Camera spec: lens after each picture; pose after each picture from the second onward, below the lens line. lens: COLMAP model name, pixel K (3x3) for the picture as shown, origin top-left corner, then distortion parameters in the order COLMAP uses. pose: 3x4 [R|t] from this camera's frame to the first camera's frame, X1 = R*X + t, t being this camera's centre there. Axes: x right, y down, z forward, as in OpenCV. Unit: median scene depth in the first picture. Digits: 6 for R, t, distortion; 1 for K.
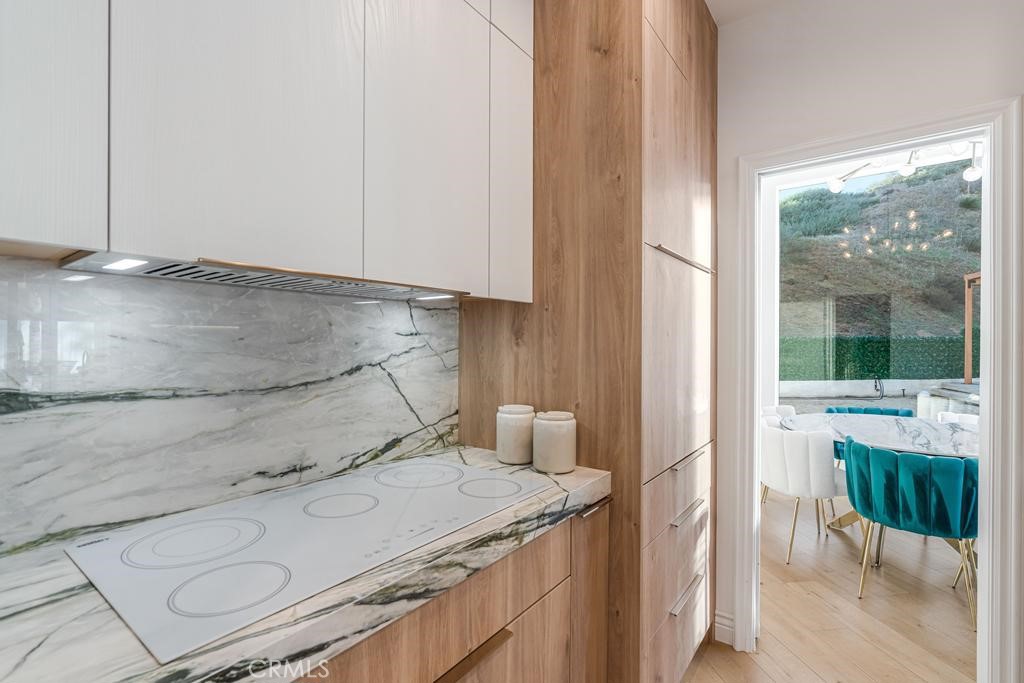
lens RADIAL K [[469.4, 0, 510.5], [0, 469.4, 342.7], [0, 0, 1]] dist [-0.016085, 0.011797]
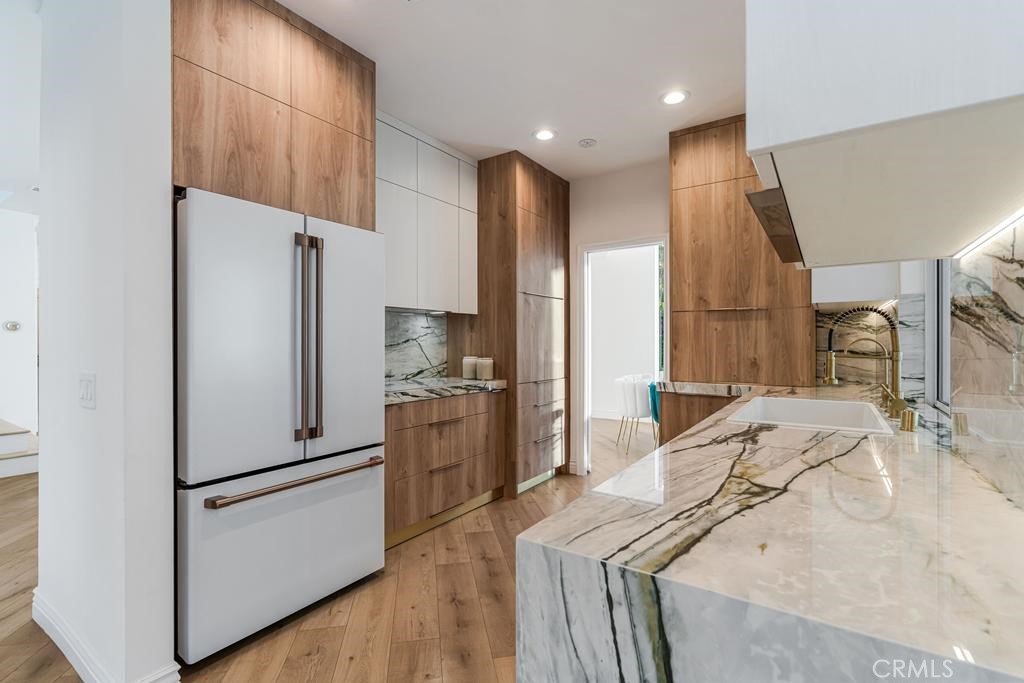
lens RADIAL K [[469.4, 0, 510.5], [0, 469.4, 342.7], [0, 0, 1]] dist [-0.016085, 0.011797]
pose [[0.999227, -0.006074, 0.038837, 0.124187], [0.006174, 0.999978, -0.002475, 0.069523], [-0.038822, 0.002713, 0.999242, -1.451886]]
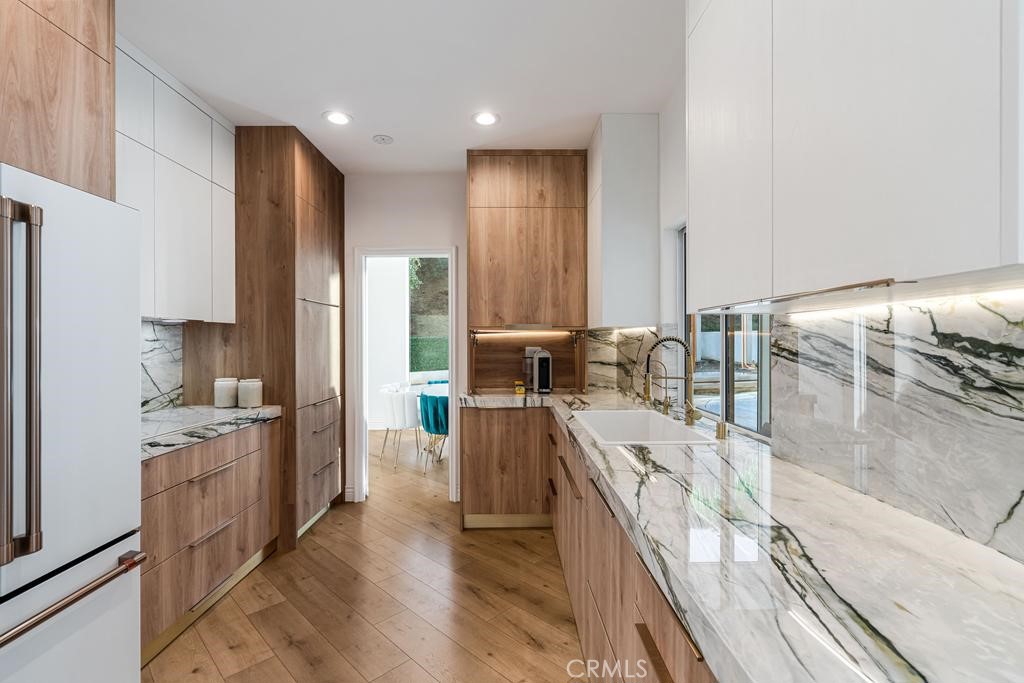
lens RADIAL K [[464.9, 0, 512.0], [0, 464.9, 341.5], [0, 0, 1]] dist [-0.001274, -0.000012]
pose [[0.796889, -0.007159, 0.604083, -0.199829], [0.007244, 0.999971, 0.002296, -0.008608], [-0.604082, 0.002546, 0.796918, -1.182472]]
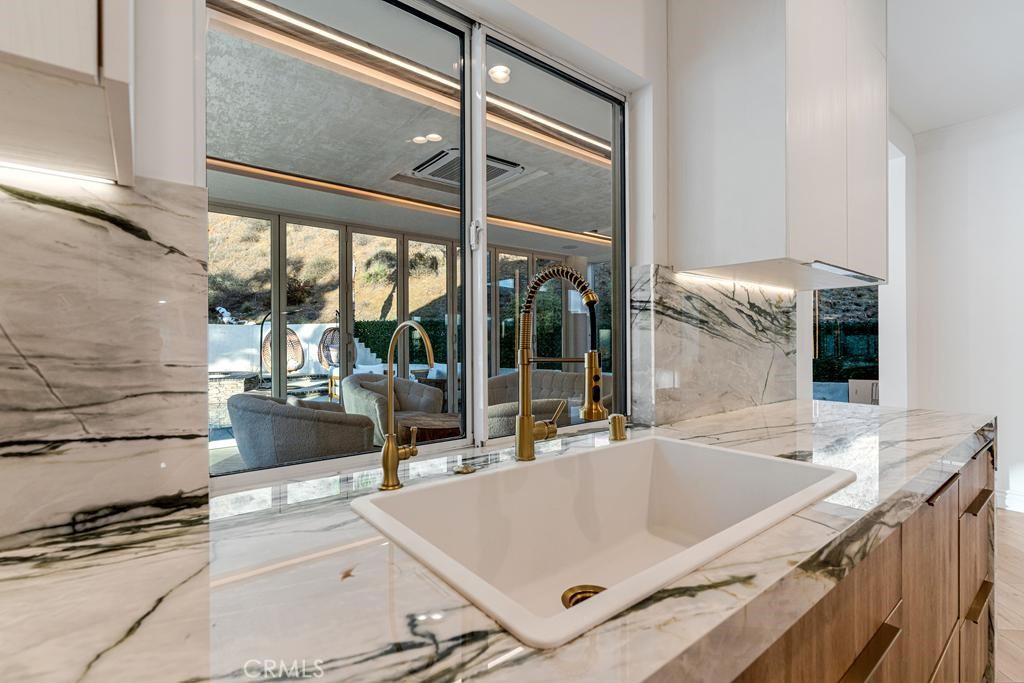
lens RADIAL K [[463.9, 0, 512.0], [0, 463.9, 341.5], [0, 0, 1]] dist [-0.001280, 0.000210]
pose [[-0.966036, -0.001734, 0.258401, 0.918247], [-0.001370, 0.999998, 0.001590, 0.081810], [-0.258403, 0.001182, -0.966036, 0.246601]]
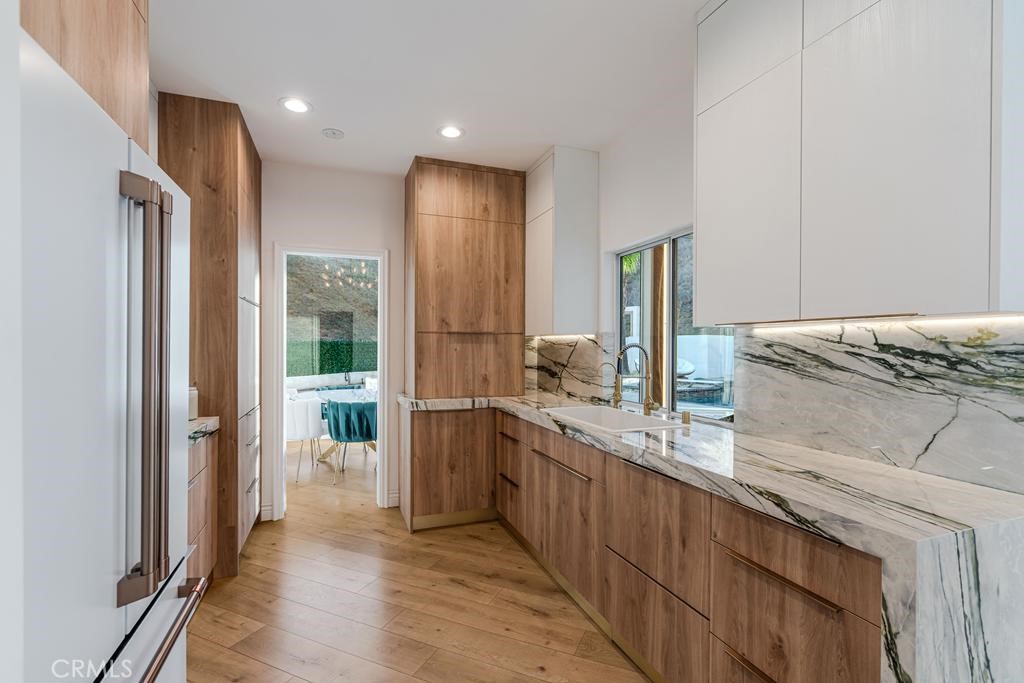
lens RADIAL K [[467.6, 0, 510.9], [0, 467.6, 347.9], [0, 0, 1]] dist [-0.001588, -0.000025]
pose [[0.539924, -0.005274, 0.841697, -0.661348], [-0.000978, 0.999976, 0.006893, -0.012008], [-0.841713, -0.004545, 0.539906, -0.902255]]
